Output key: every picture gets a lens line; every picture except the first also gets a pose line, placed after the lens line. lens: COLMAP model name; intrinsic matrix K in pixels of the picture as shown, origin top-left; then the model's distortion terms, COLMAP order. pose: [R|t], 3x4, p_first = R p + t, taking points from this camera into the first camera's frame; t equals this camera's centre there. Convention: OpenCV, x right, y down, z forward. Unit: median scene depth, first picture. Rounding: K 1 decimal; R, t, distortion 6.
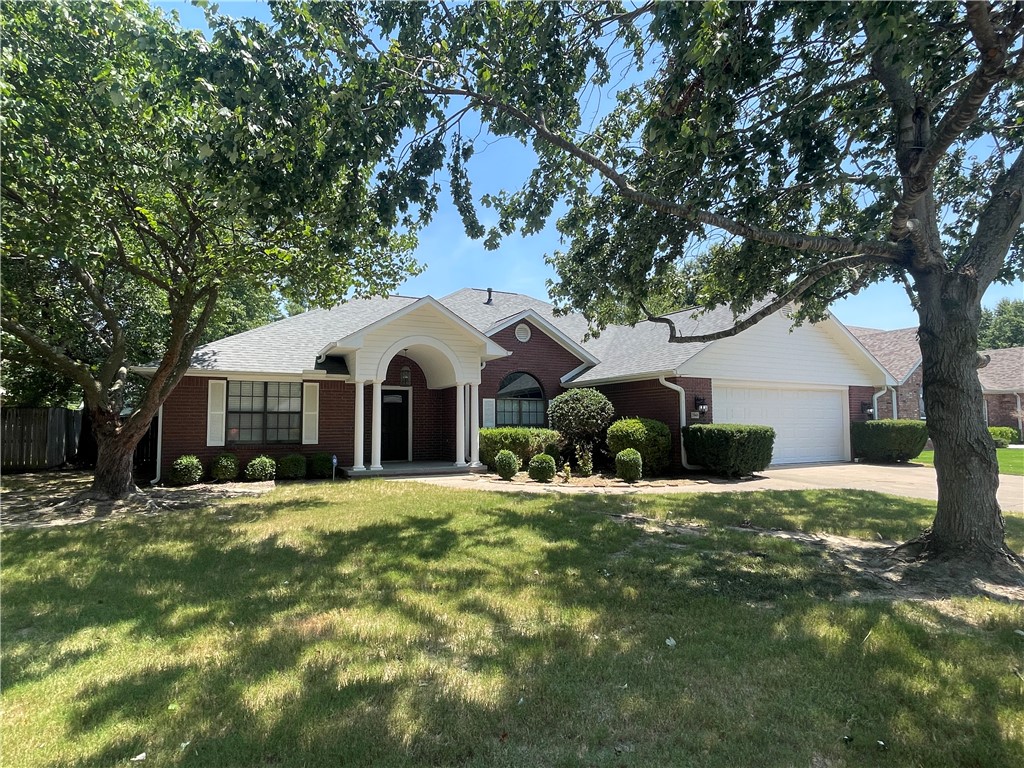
lens RADIAL K [[535.2, 0, 511.9], [0, 535.2, 385.1], [0, 0, 1]] dist [0.001113, 0.000566]
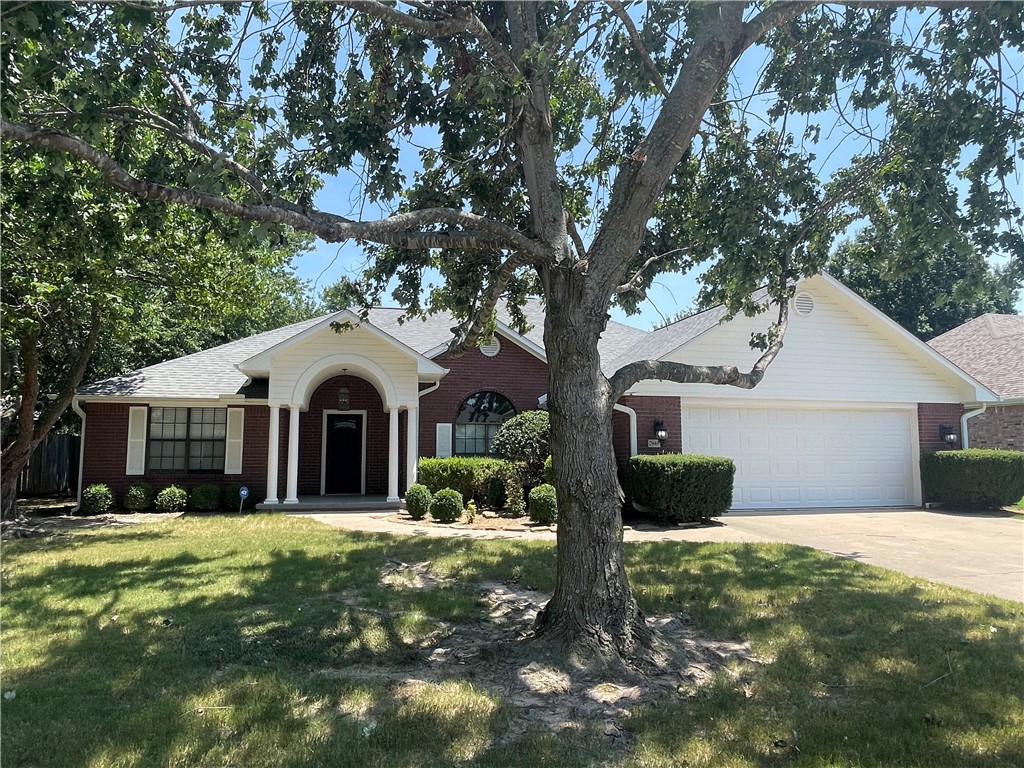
lens RADIAL K [[630.9, 0, 511.8], [0, 630.9, 383.9], [0, 0, 1]] dist [0.004541, -0.001055]
pose [[0.973716, -0.019485, -0.226932, 0.358005], [0.011810, 0.999313, -0.035129, -0.002231], [0.227460, 0.031526, 0.973277, 0.033481]]
